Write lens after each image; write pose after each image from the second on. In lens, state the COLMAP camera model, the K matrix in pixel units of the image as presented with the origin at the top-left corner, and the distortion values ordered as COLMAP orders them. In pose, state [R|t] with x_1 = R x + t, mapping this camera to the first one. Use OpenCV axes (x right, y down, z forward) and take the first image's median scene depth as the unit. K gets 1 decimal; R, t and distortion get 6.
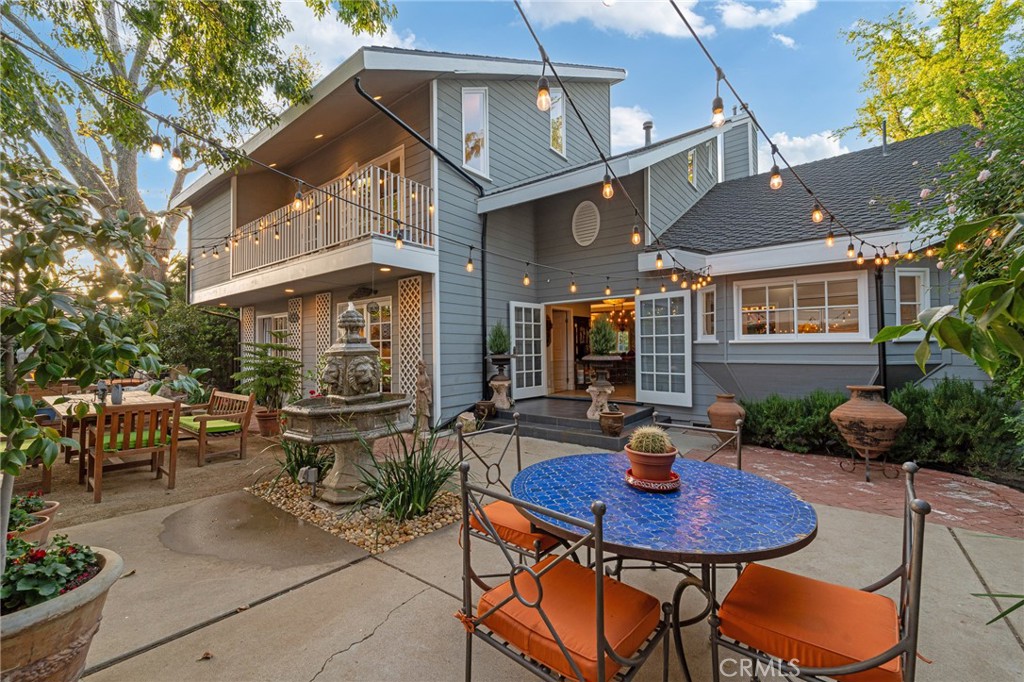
lens RADIAL K [[410.0, 0, 515.0], [0, 410.0, 343.4], [0, 0, 1]] dist [-0.008811, -0.000035]
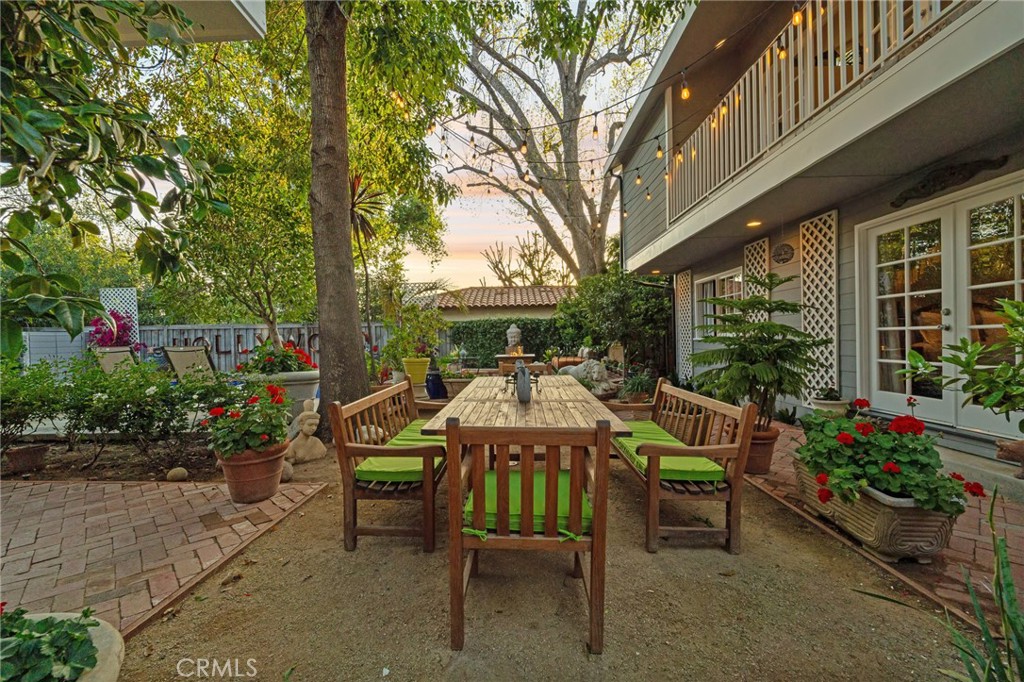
lens RADIAL K [[410.0, 0, 510.2], [0, 410.0, 337.3], [0, 0, 1]] dist [-0.008811, -0.000035]
pose [[0.586664, -0.004430, -0.809818, -0.268191], [0.025110, 0.999604, 0.012723, 0.026148], [0.809441, -0.027799, 0.586543, 0.332533]]
